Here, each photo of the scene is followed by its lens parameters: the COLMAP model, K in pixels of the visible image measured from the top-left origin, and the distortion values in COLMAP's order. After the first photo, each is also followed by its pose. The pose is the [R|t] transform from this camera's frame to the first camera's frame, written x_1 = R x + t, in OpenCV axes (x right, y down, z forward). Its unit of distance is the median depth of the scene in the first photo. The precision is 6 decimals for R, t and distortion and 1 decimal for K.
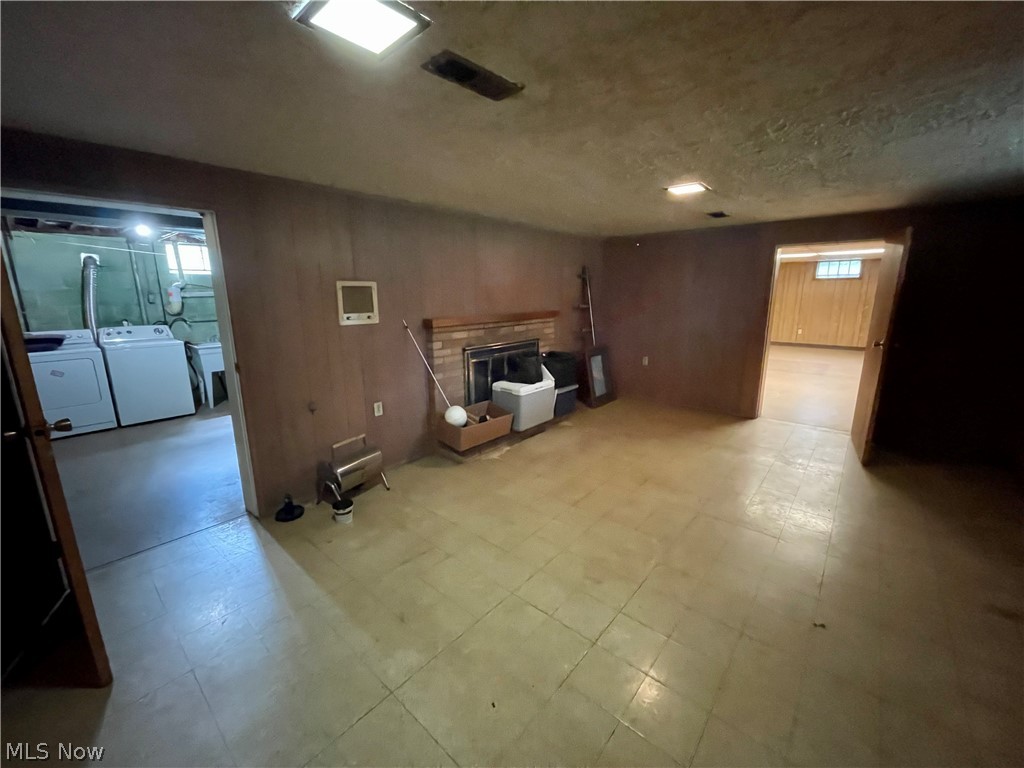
lens RADIAL K [[413.4, 0, 507.9], [0, 413.4, 384.1], [0, 0, 1]] dist [-0.010513, 0.000928]
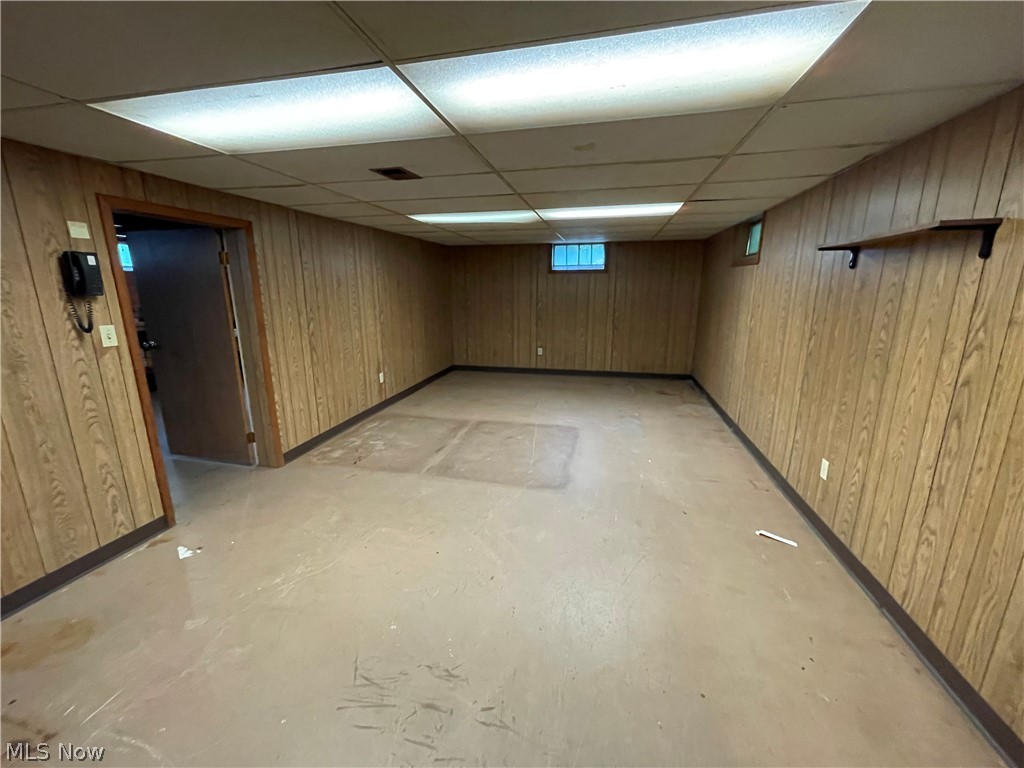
lens RADIAL K [[413.4, 0, 507.2], [0, 413.4, 381.8], [0, 0, 1]] dist [-0.010513, 0.000928]
pose [[0.879924, -0.098816, 0.464725, 0.364353], [0.099587, 0.994764, 0.022961, -0.102785], [-0.464560, 0.026077, 0.885158, 0.456594]]
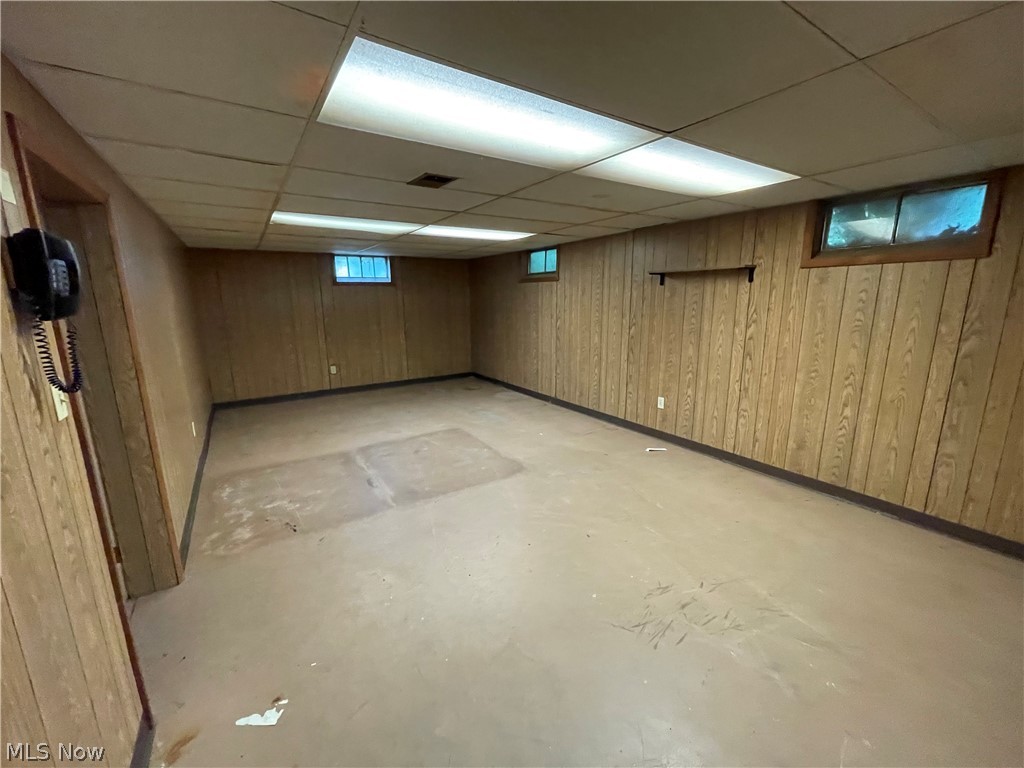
lens RADIAL K [[413.4, 0, 510.1], [0, 413.4, 383.2], [0, 0, 1]] dist [-0.010513, 0.000928]
pose [[0.261086, -0.190309, 0.946370, 0.207827], [0.224740, 0.965418, 0.132137, -0.135128], [-0.938790, 0.178188, 0.294827, 0.603375]]
